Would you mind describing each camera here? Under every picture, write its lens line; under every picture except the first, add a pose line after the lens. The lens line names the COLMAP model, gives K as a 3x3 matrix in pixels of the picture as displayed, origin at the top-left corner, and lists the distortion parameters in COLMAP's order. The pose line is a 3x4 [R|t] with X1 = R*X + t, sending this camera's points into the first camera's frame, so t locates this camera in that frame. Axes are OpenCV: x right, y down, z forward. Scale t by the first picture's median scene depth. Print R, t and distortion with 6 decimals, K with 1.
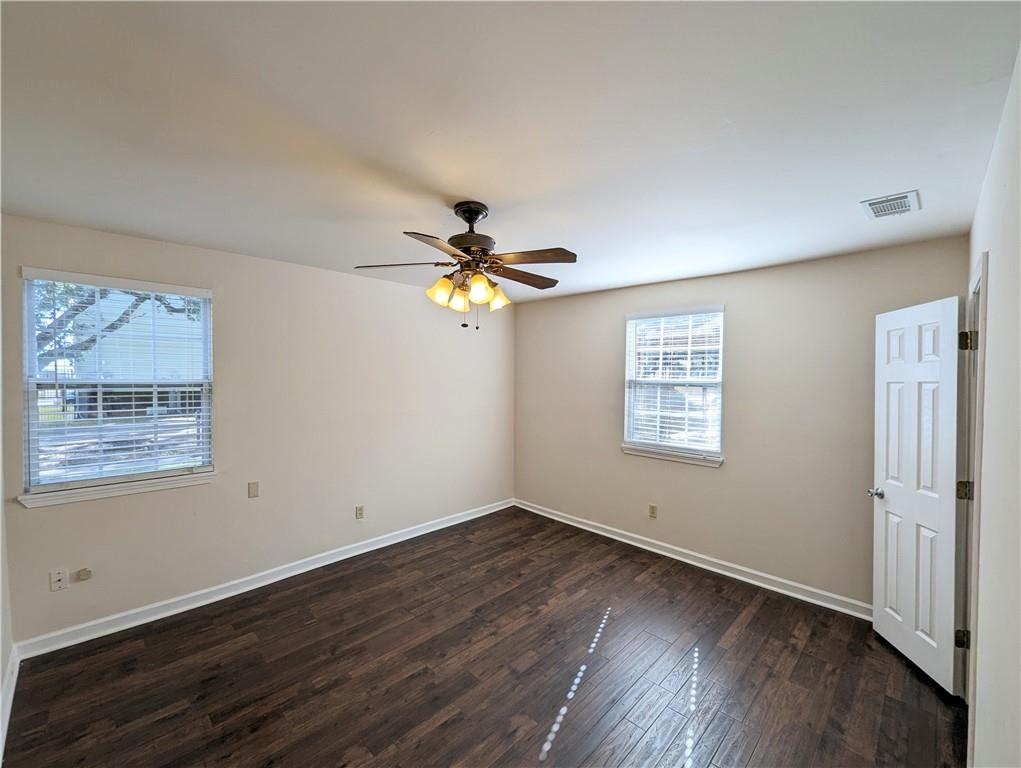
lens RADIAL K [[418.4, 0, 510.9], [0, 418.4, 382.9], [0, 0, 1]] dist [0.002764, 0.000134]
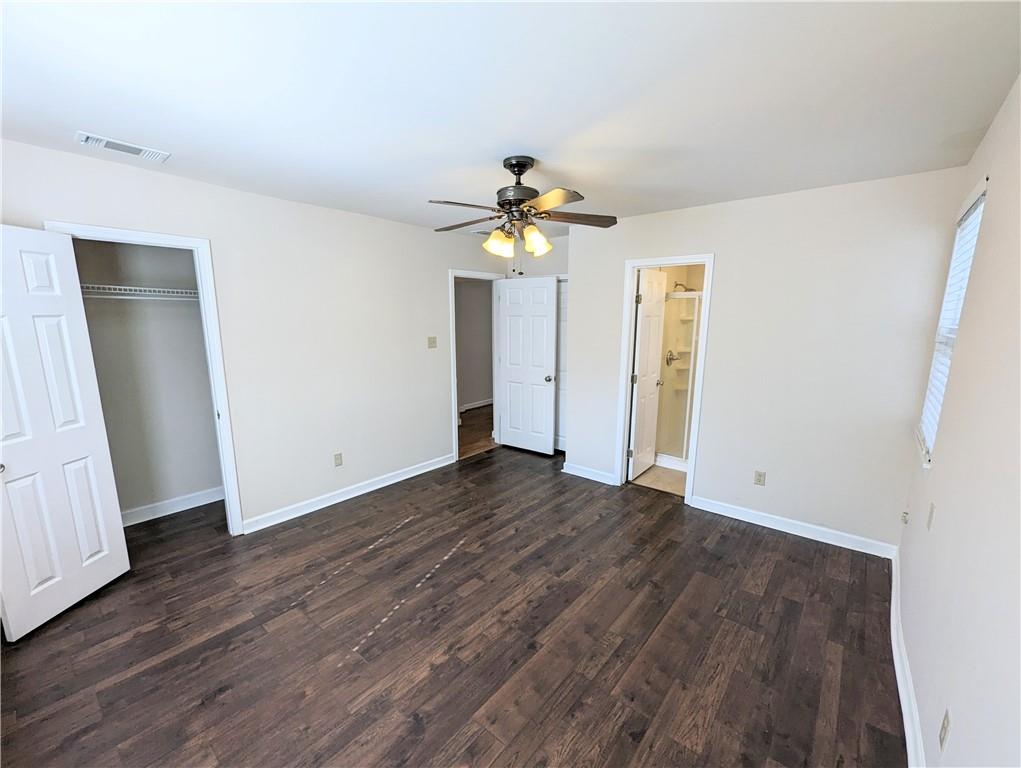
lens RADIAL K [[418.4, 0, 510.3], [0, 418.4, 390.9], [0, 0, 1]] dist [0.002764, 0.000134]
pose [[-0.996446, 0.003824, -0.084144, 0.020263], [-0.011854, 0.982660, 0.185037, -0.020633], [0.083392, 0.185377, -0.979123, 1.831674]]
